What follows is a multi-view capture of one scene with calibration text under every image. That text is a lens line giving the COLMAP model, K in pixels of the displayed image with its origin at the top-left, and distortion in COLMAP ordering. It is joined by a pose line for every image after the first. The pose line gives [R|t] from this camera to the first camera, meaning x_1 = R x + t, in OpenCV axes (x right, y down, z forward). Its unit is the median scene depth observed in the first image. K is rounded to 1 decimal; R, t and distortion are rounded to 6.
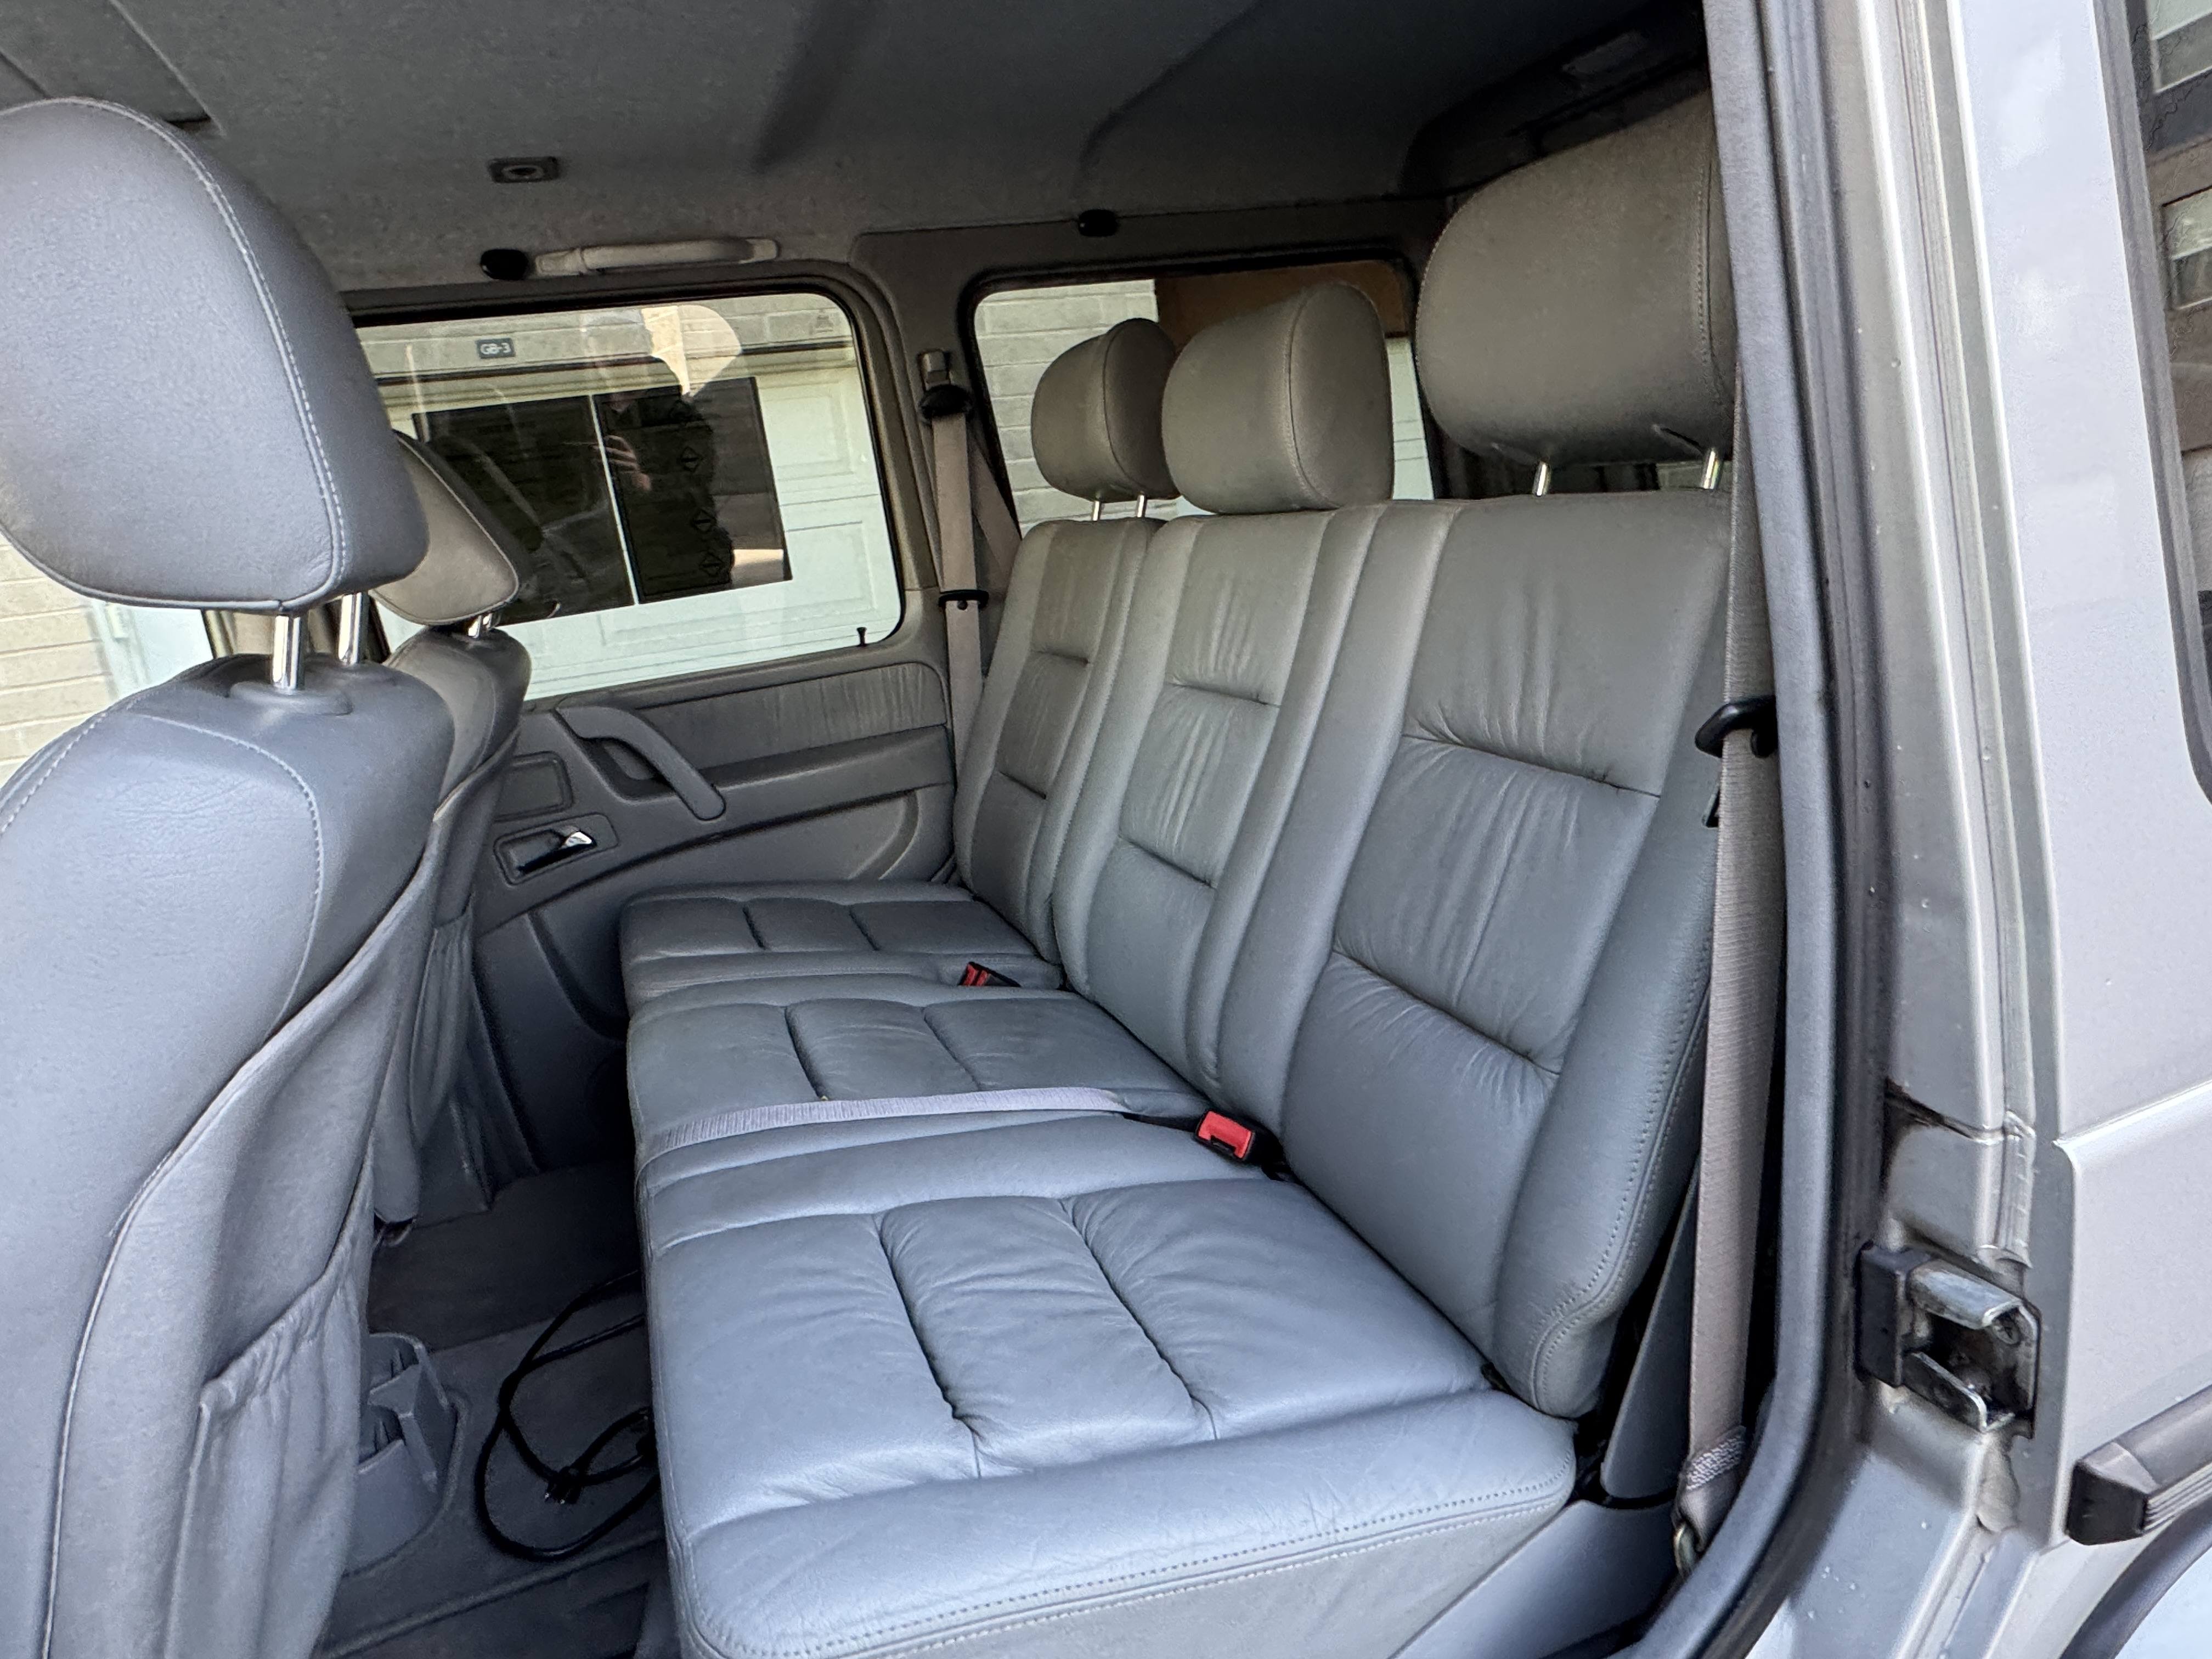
lens RADIAL K [[1273.6, 0, 1116.8], [0, 1273.6, 818.8], [0, 0, 1]] dist [-0.004983, -0.000509]
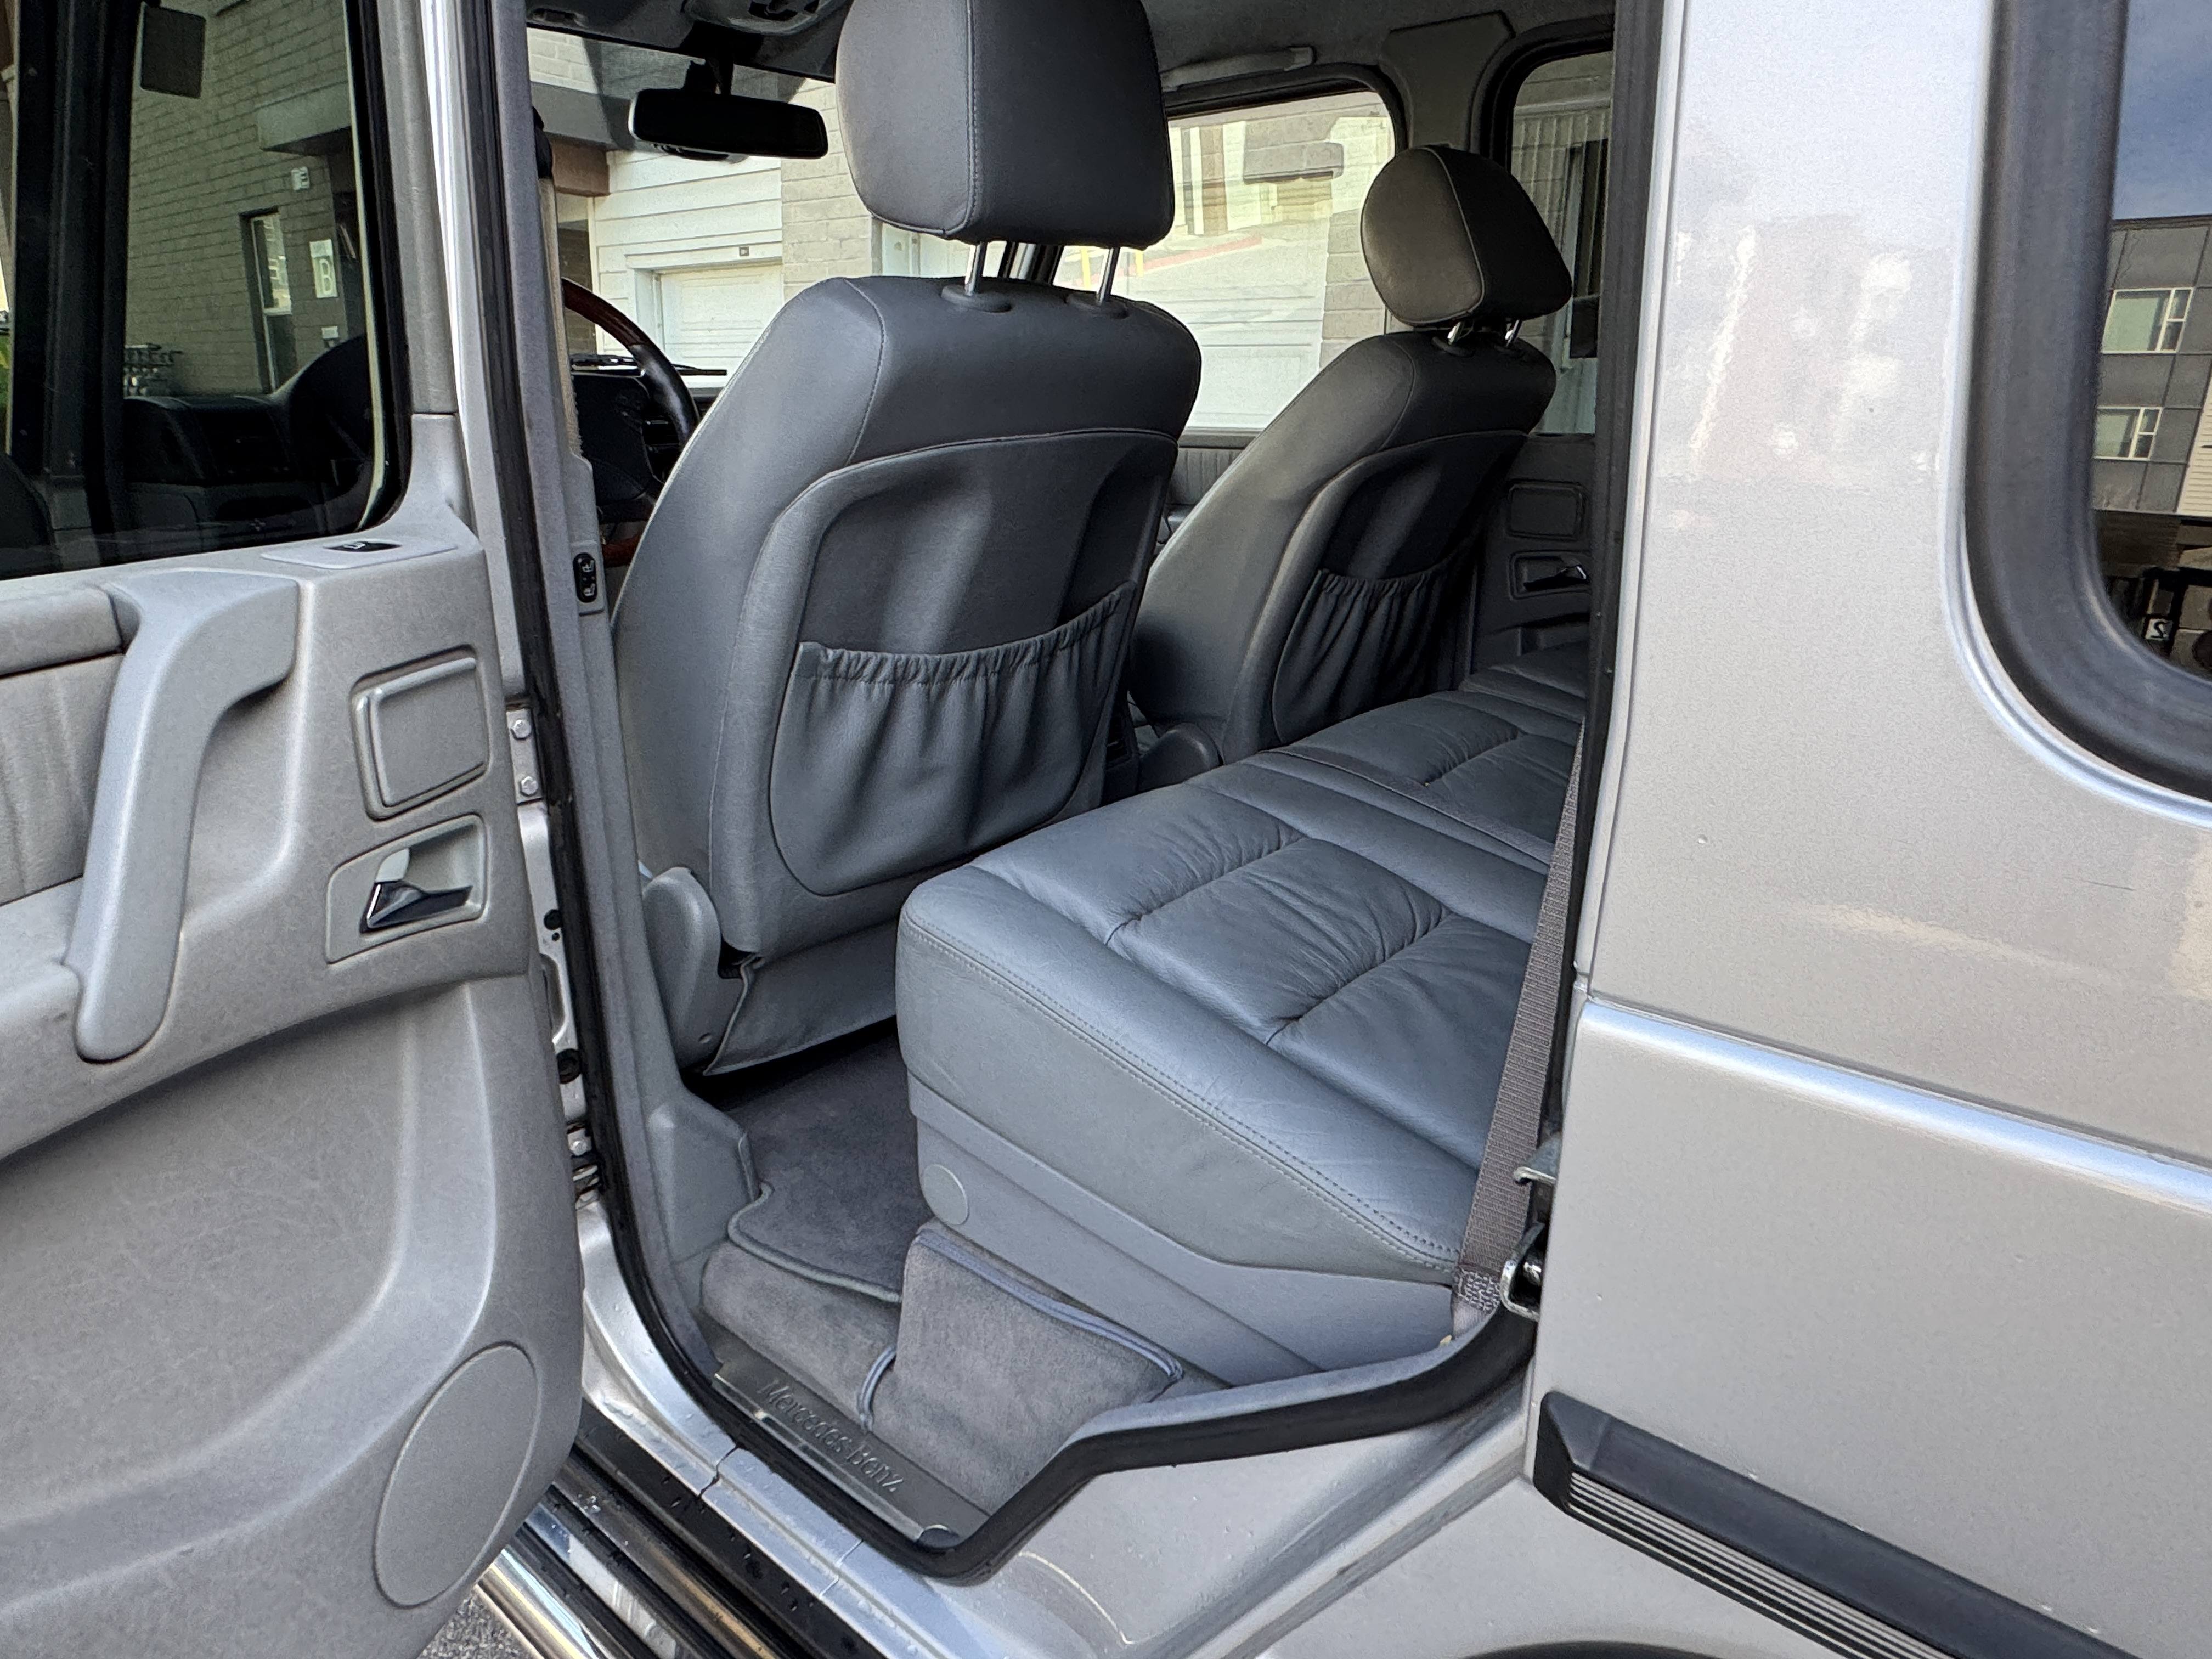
lens RADIAL K [[1394.4, 0, 1087.1], [0, 1394.4, 830.5], [0, 0, 1]] dist [-0.007051, 0.002616]
pose [[0.471905, 0.388881, -0.791251, 0.537399], [-0.275705, 0.917547, 0.286521, -0.008699], [0.837432, 0.082941, 0.540211, 0.087855]]
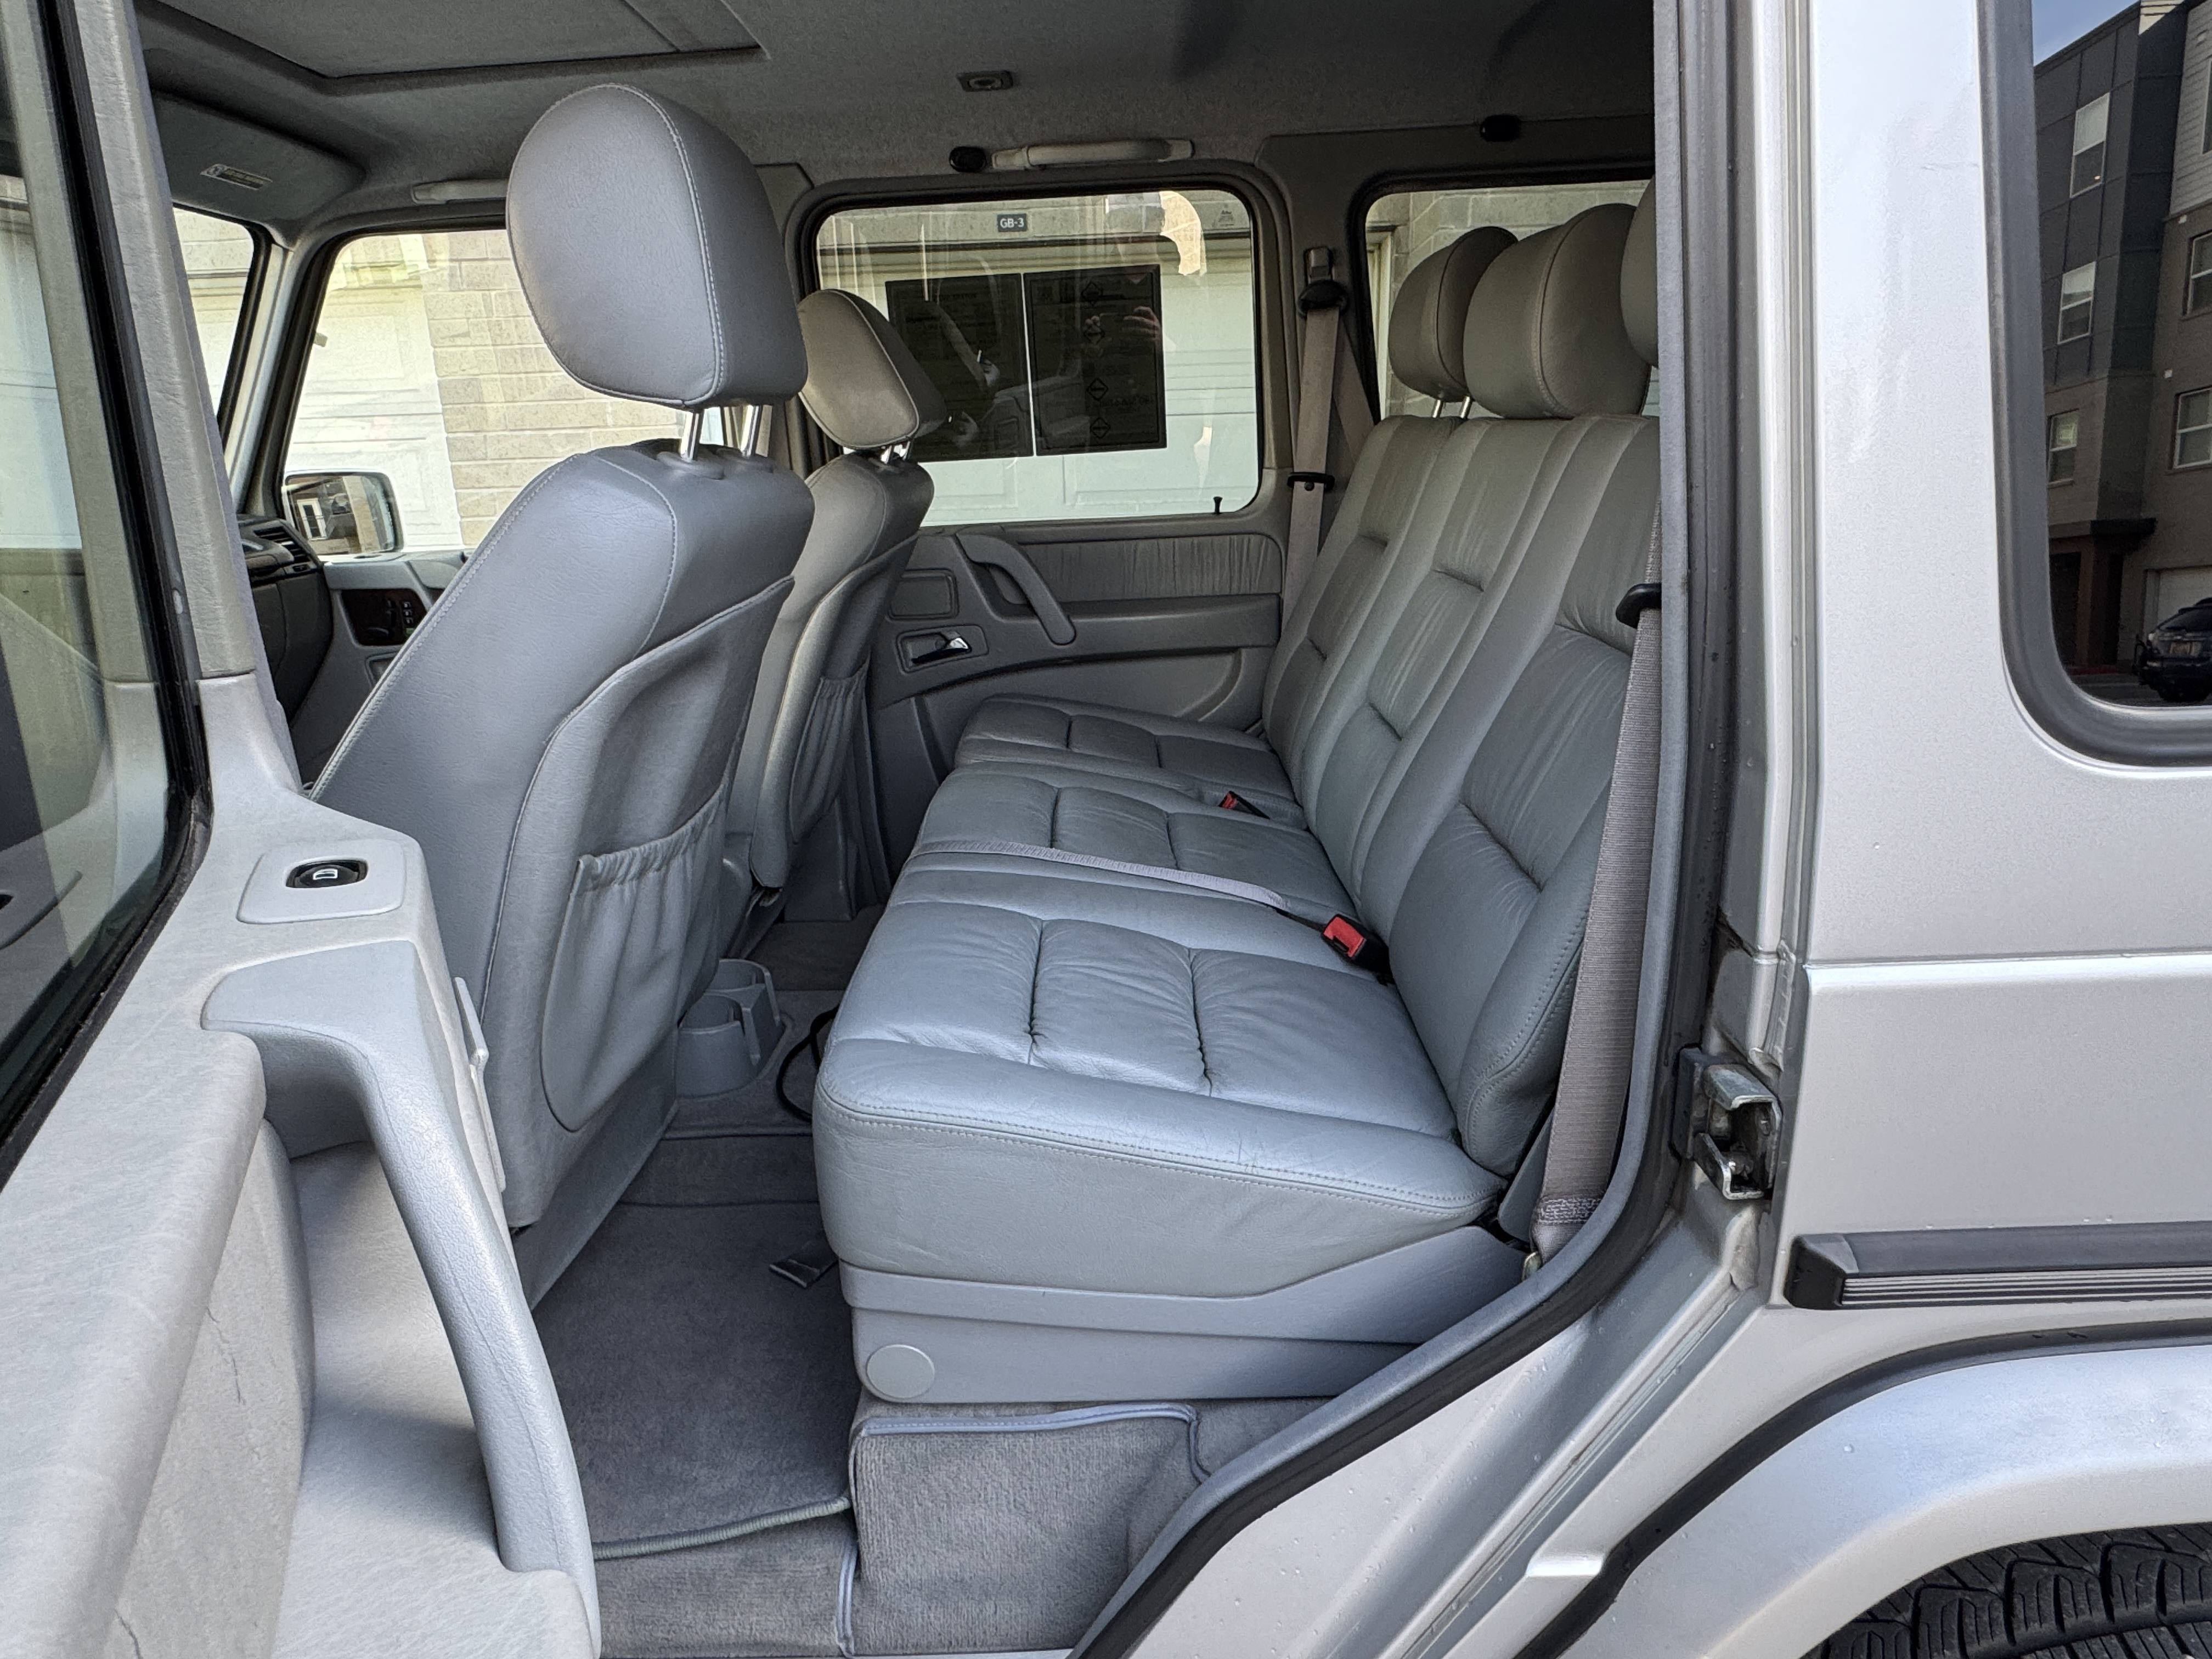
lens RADIAL K [[1273.6, 0, 1116.8], [0, 1273.6, 818.8], [0, 0, 1]] dist [-0.004983, -0.000509]
pose [[0.927832, 0.188962, -0.321591, 0.208794], [-0.163336, 0.980951, 0.105148, 0.039800], [0.335334, -0.045032, 0.941022, -0.161616]]
